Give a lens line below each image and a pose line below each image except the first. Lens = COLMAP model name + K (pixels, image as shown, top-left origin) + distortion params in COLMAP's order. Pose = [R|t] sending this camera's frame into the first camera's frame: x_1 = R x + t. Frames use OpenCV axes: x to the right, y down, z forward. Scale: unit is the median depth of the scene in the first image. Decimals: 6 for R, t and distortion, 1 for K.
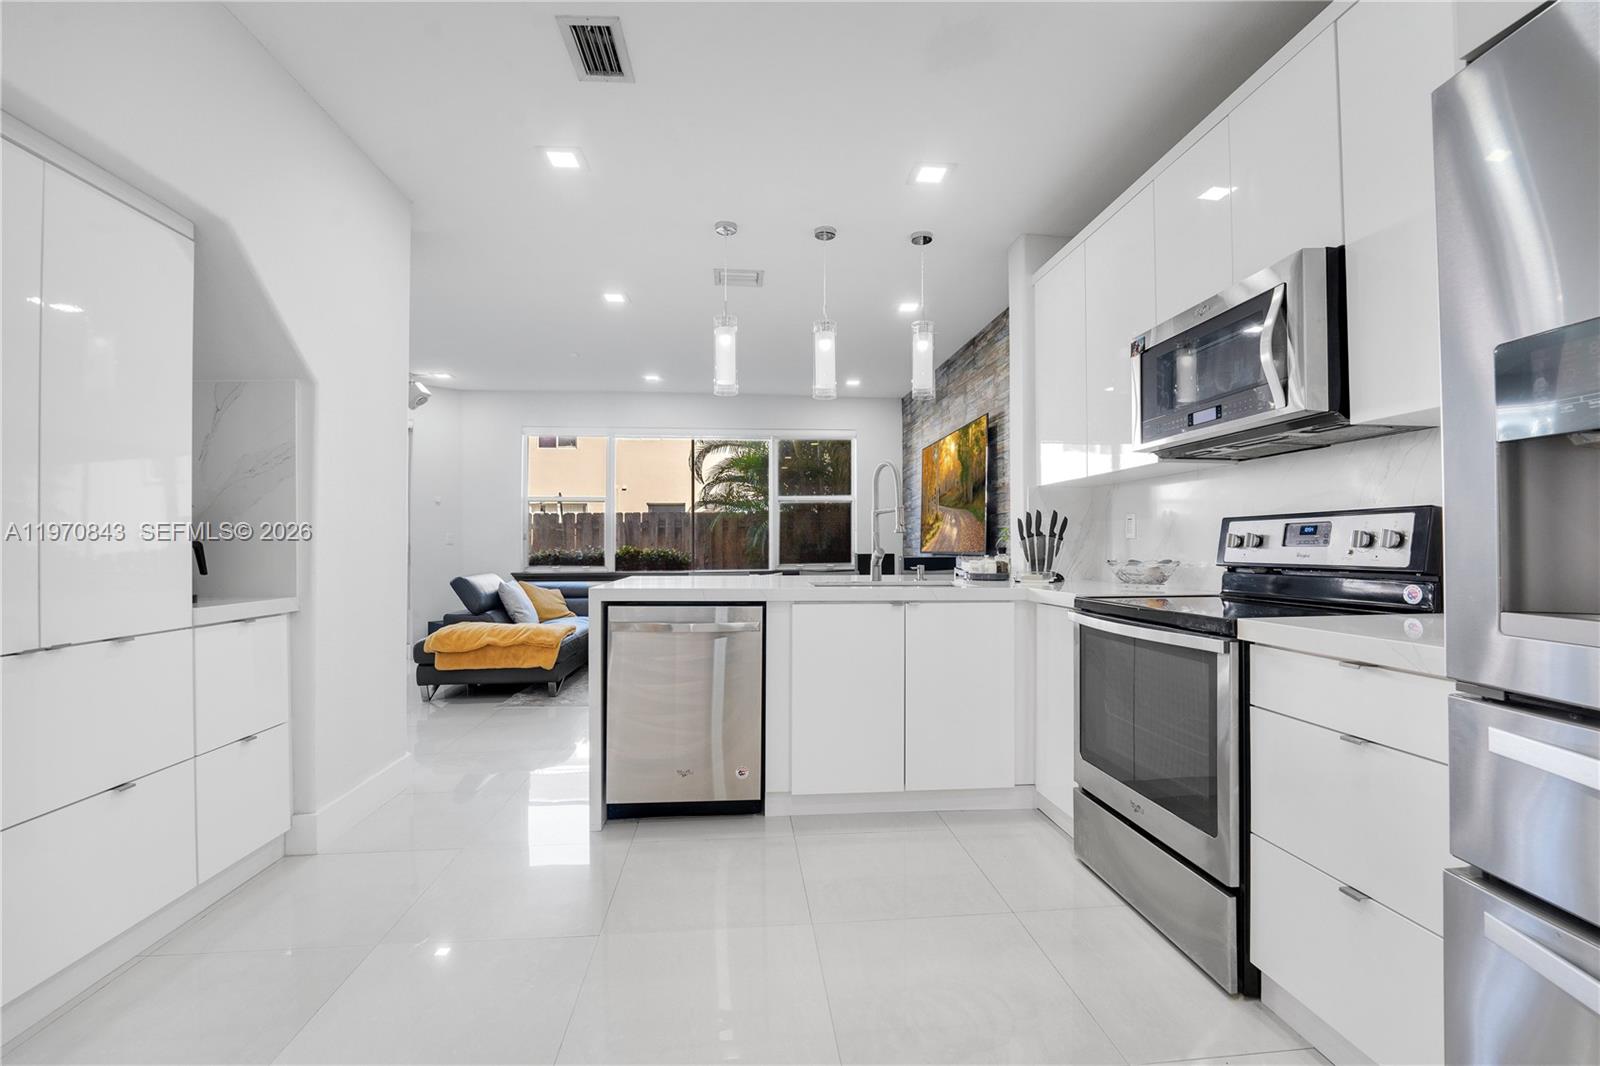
lens RADIAL K [[664.4, 0, 800.0], [0, 664.4, 533.0], [0, 0, 1]] dist [-0.033758, -0.000171]
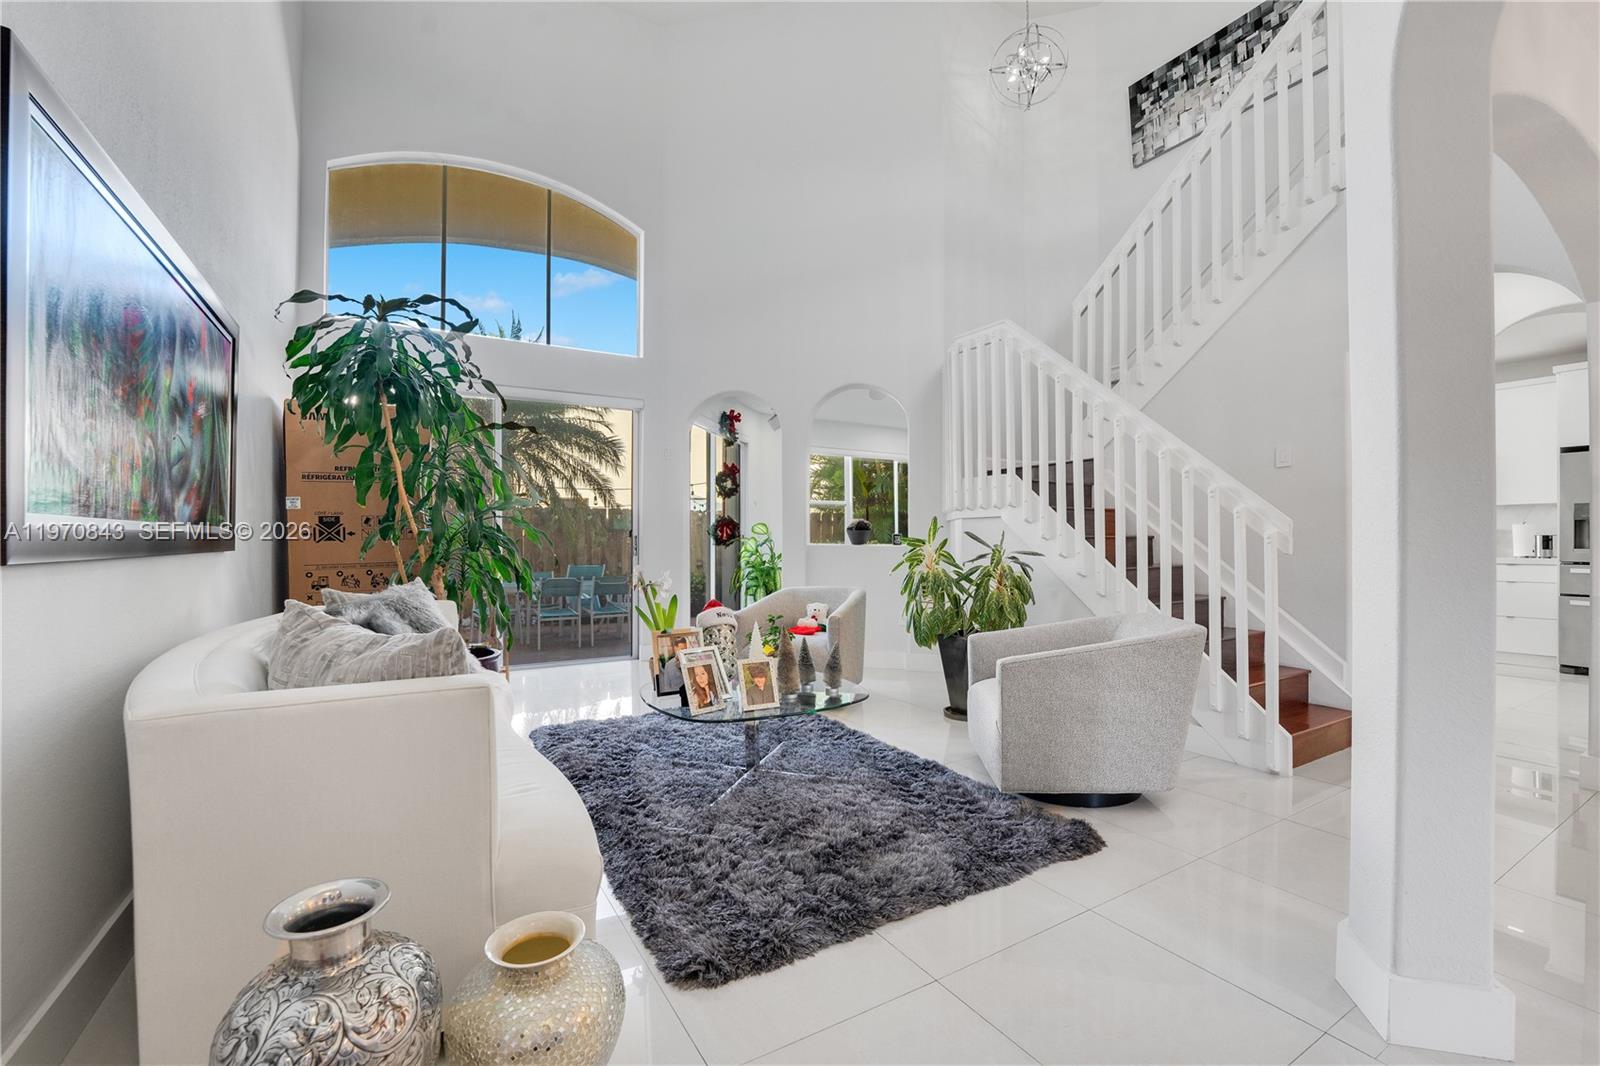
lens RADIAL K [[661.3, 0, 800.0], [0, 661.3, 533.0], [0, 0, 1]] dist [-0.020332, 0.000019]
pose [[0.901398, 0.006723, 0.432939, -2.051693], [-0.008504, 0.999961, 0.002178, 0.006822], [-0.432908, -0.005645, 0.901421, -0.321442]]
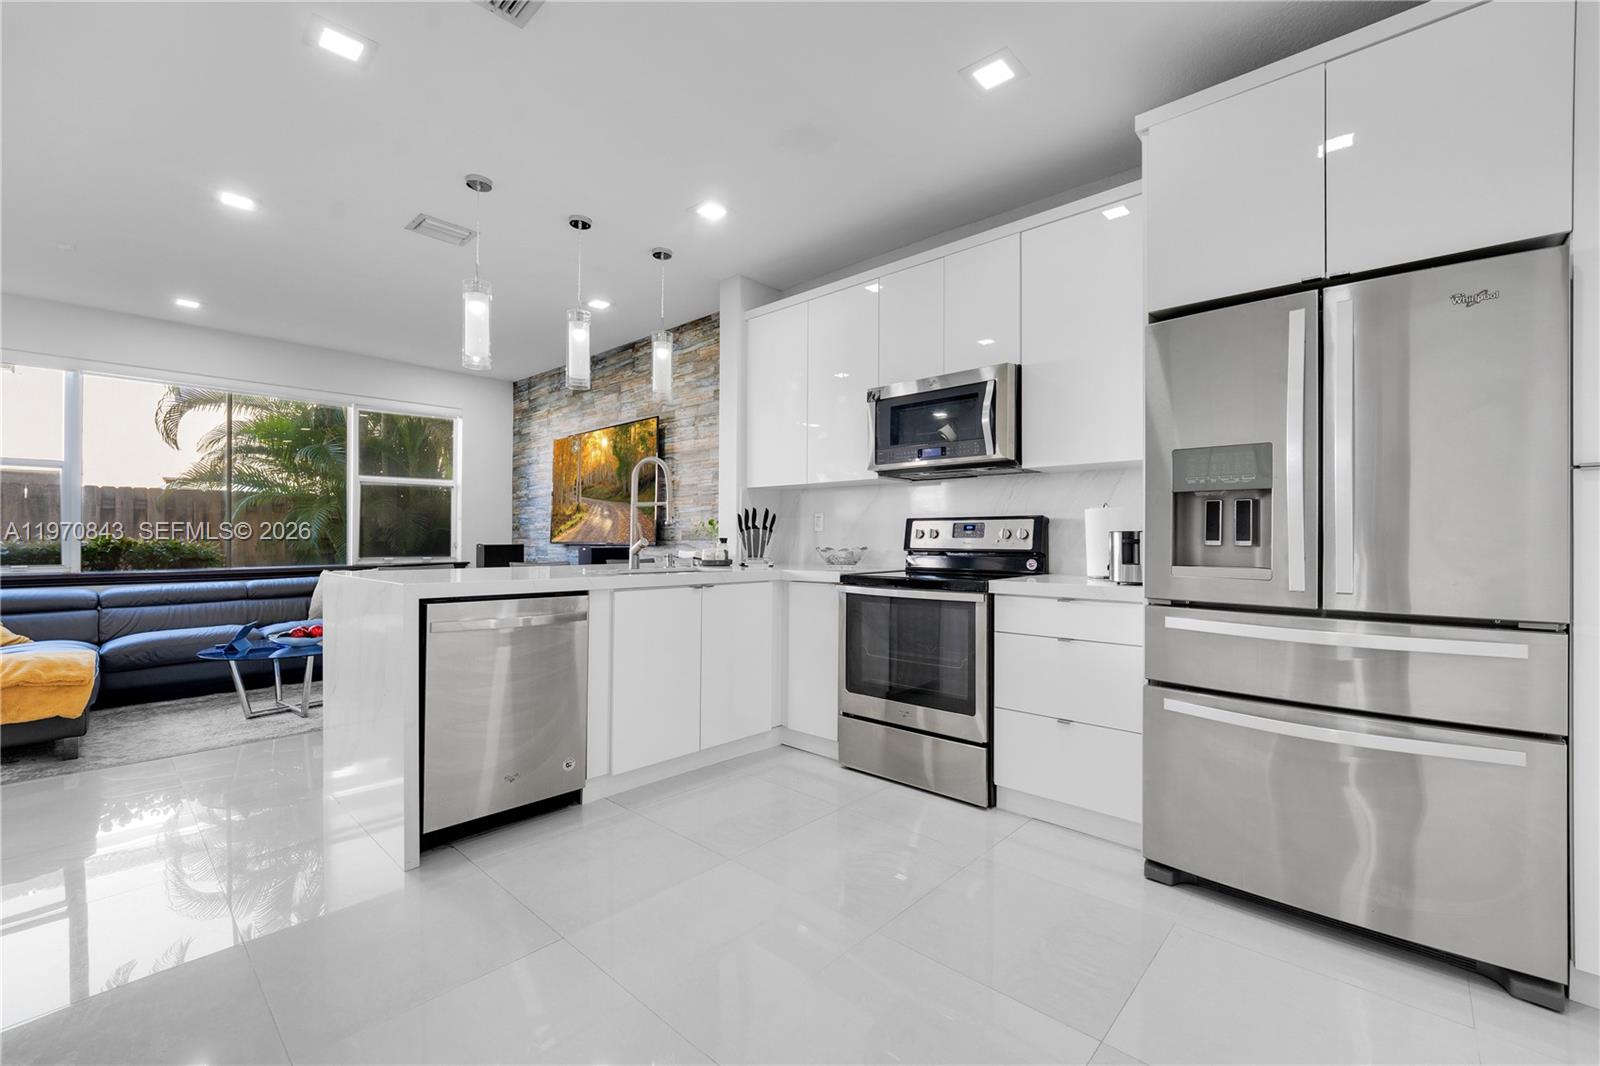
lens RADIAL K [[661.3, 0, 800.0], [0, 661.3, 533.0], [0, 0, 1]] dist [-0.020332, 0.000019]
pose [[0.741355, 0.008448, 0.671060, -0.398761], [-0.016915, 0.999838, 0.006099, 0.003584], [-0.670900, -0.015873, 0.741378, 0.035478]]
